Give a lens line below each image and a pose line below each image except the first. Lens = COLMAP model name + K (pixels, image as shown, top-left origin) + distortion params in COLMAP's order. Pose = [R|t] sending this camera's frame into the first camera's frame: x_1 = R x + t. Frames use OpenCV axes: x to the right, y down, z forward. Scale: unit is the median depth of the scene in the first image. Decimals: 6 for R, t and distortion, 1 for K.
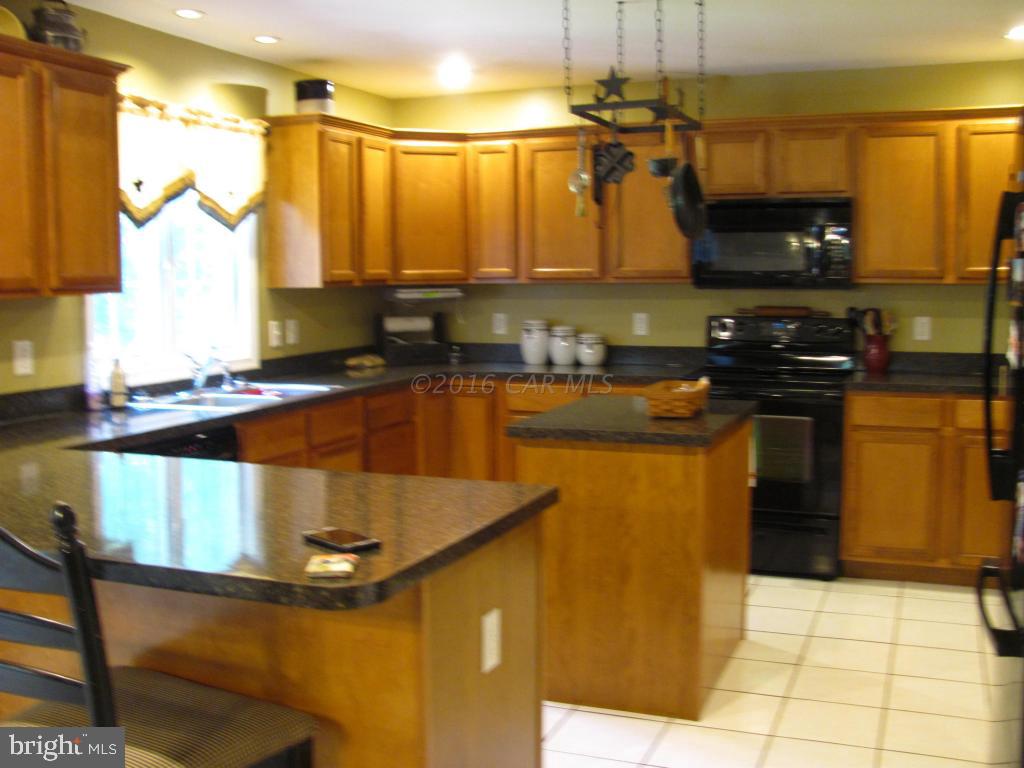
lens RADIAL K [[1084.6, 0, 529.4], [0, 1084.6, 382.5], [0, 0, 1]] dist [-0.237202, 0.365203]
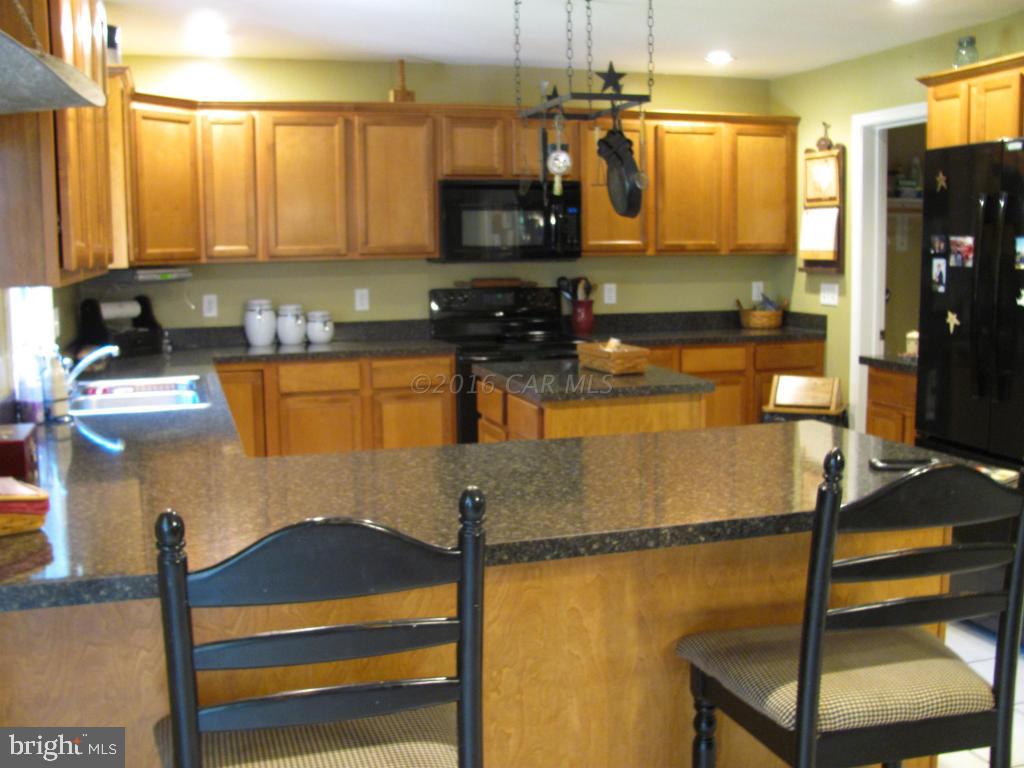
lens RADIAL K [[1084.6, 0, 529.4], [0, 1084.6, 382.5], [0, 0, 1]] dist [-0.237202, 0.365203]
pose [[0.774267, -0.077988, 0.628035, -0.491300], [0.067061, 0.996901, 0.041118, -0.008738], [-0.629296, 0.010281, 0.777098, 0.132383]]
